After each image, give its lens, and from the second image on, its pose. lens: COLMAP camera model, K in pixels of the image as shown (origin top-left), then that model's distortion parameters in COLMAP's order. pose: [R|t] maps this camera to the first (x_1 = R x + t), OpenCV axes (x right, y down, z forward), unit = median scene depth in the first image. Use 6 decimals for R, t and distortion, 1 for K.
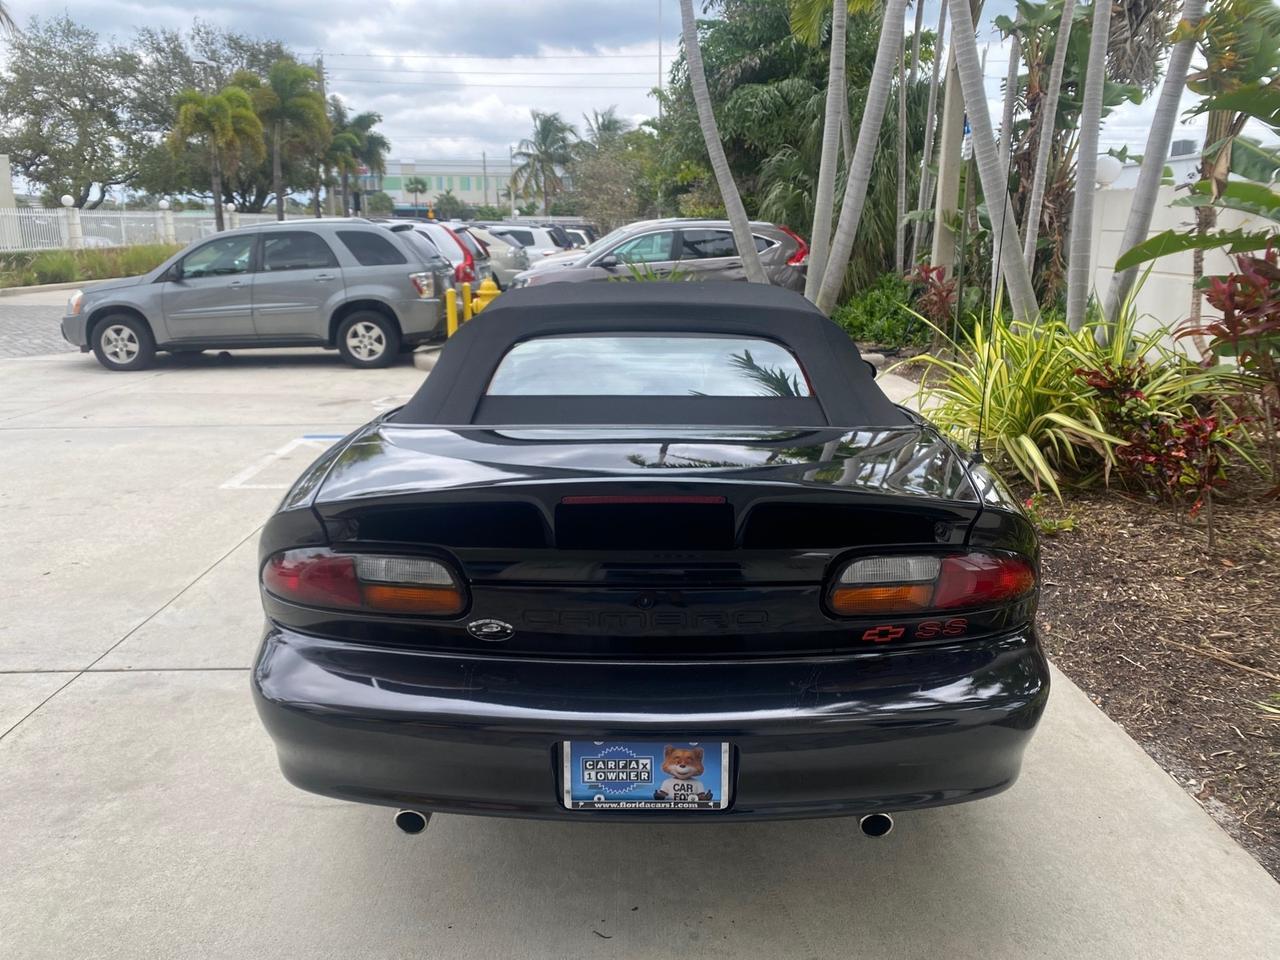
lens RADIAL K [[975.5, 0, 639.7], [0, 975.5, 474.8], [0, 0, 1]] dist [0.008340, 0.002646]
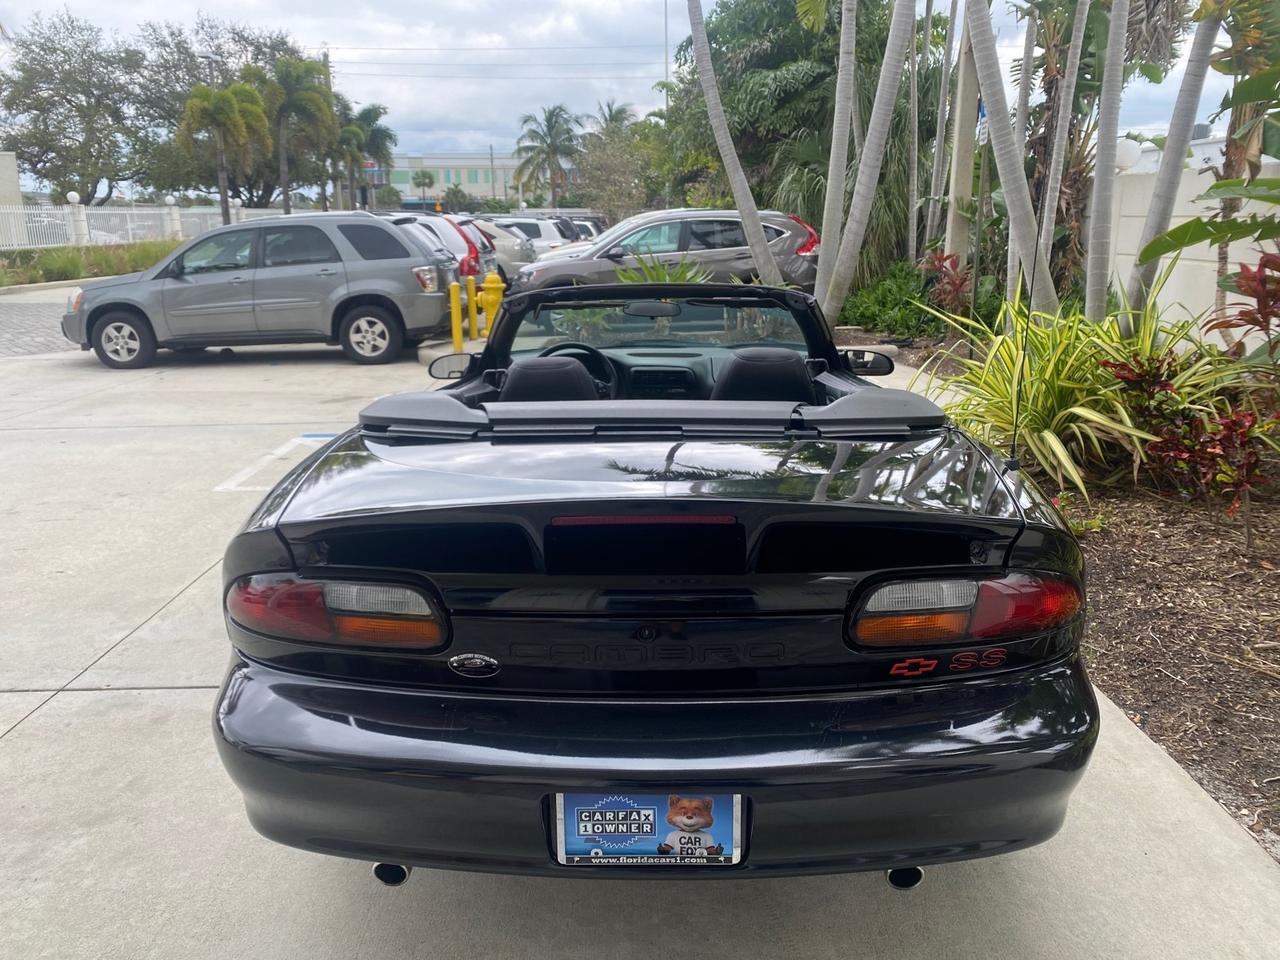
lens RADIAL K [[976.7, 0, 640.6], [0, 976.7, 471.9], [0, 0, 1]] dist [0.009045, 0.001064]
pose [[0.999927, -0.007449, -0.009500, 0.002052], [0.007498, 0.999959, 0.005110, -0.004500], [0.009461, -0.005181, 0.999942, 0.021380]]
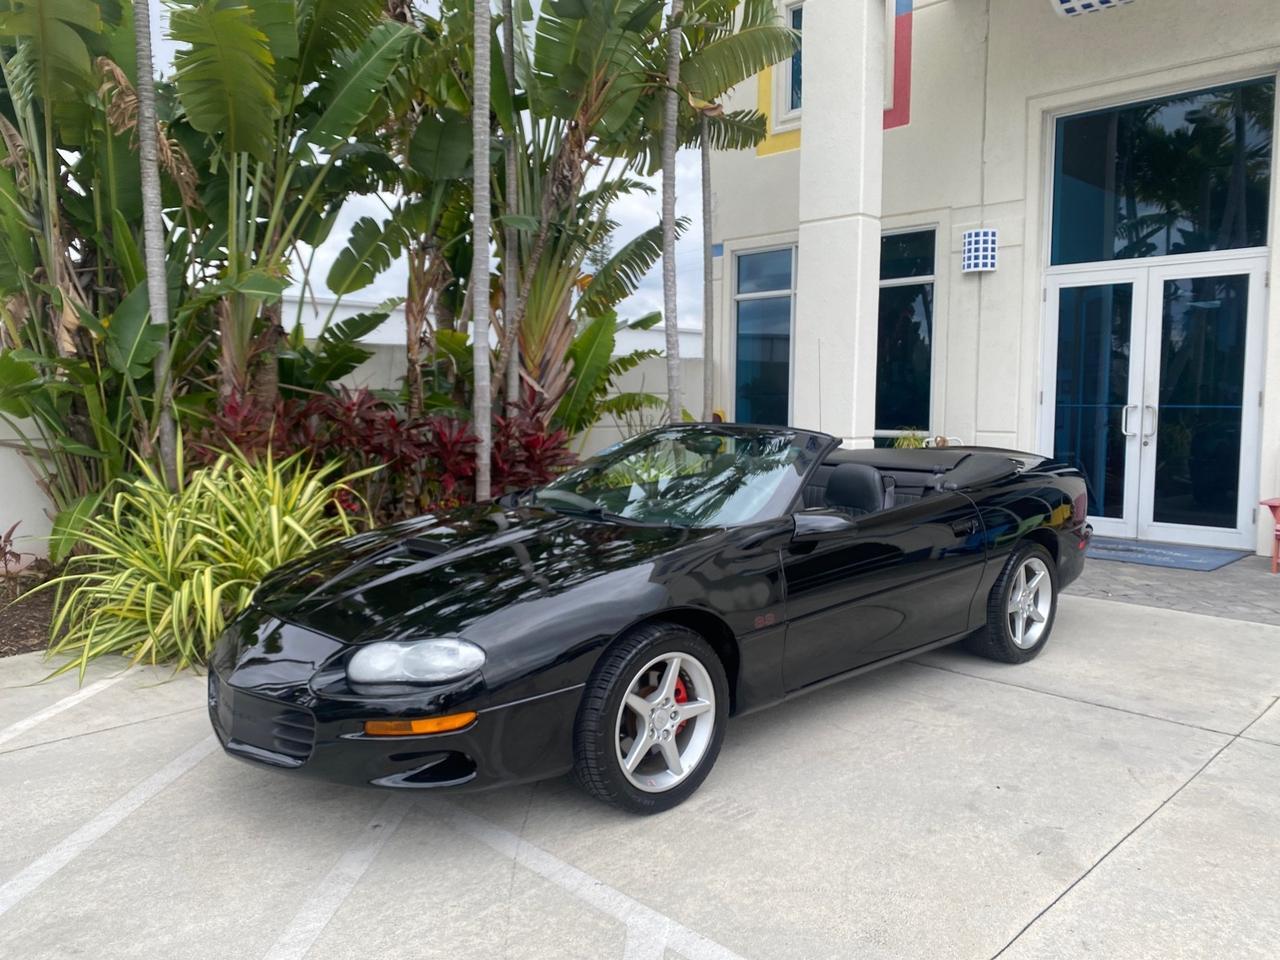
lens RADIAL K [[970.8, 0, 637.9], [0, 970.8, 481.2], [0, 0, 1]] dist [0.050135, -0.060031]
pose [[-0.680245, -0.064397, 0.730150, -0.346314], [0.179727, 0.951070, 0.251325, -0.193303], [-0.710609, 0.302190, -0.635387, 0.817398]]
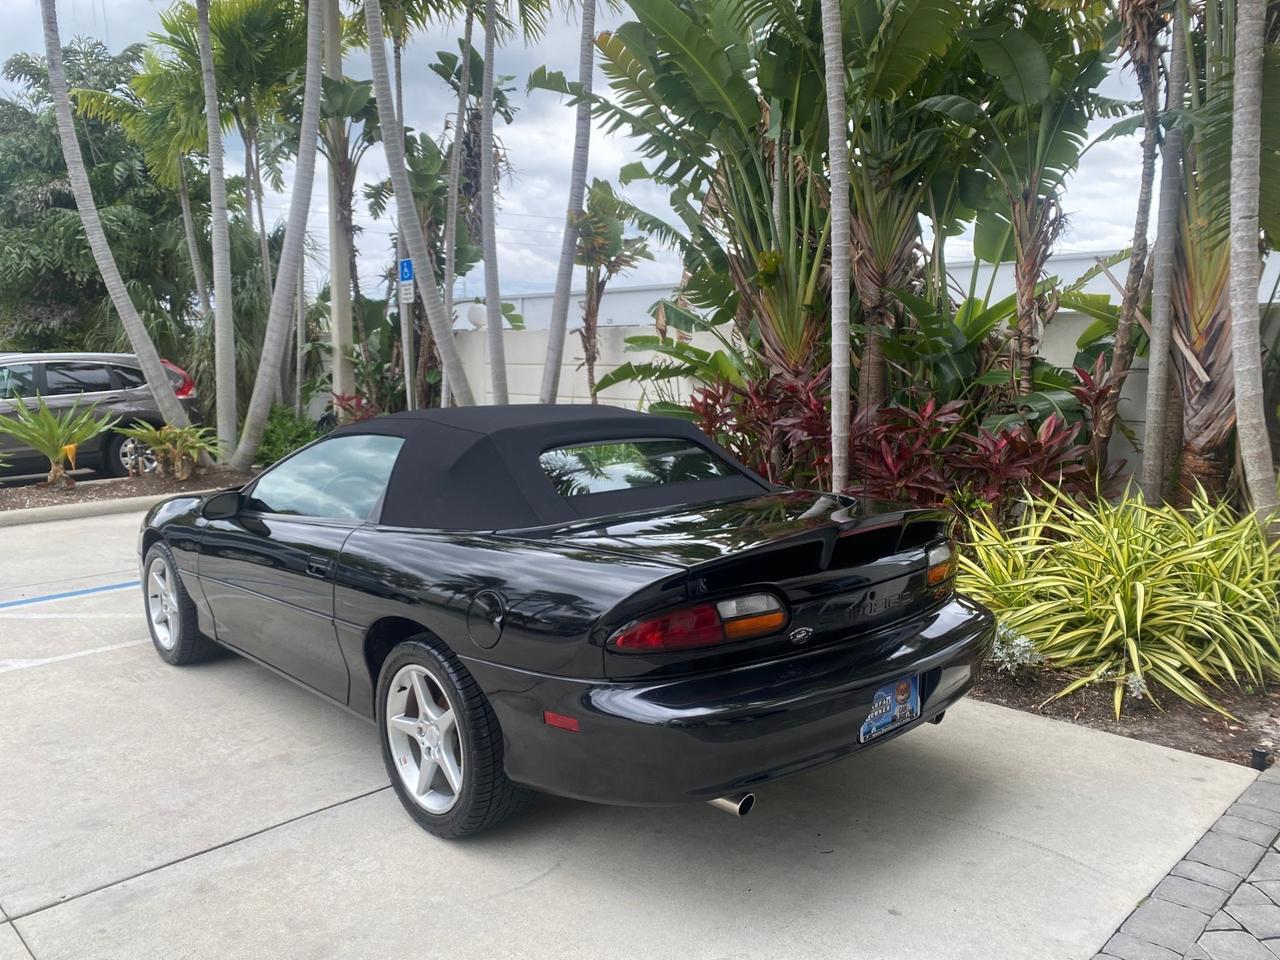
lens RADIAL K [[975.5, 0, 639.7], [0, 975.5, 474.8], [0, 0, 1]] dist [0.008340, 0.002646]
pose [[0.725378, -0.082301, 0.683413, -0.267599], [0.170391, 0.983397, -0.062427, -0.004839], [-0.666929, 0.161730, 0.727358, 0.016048]]
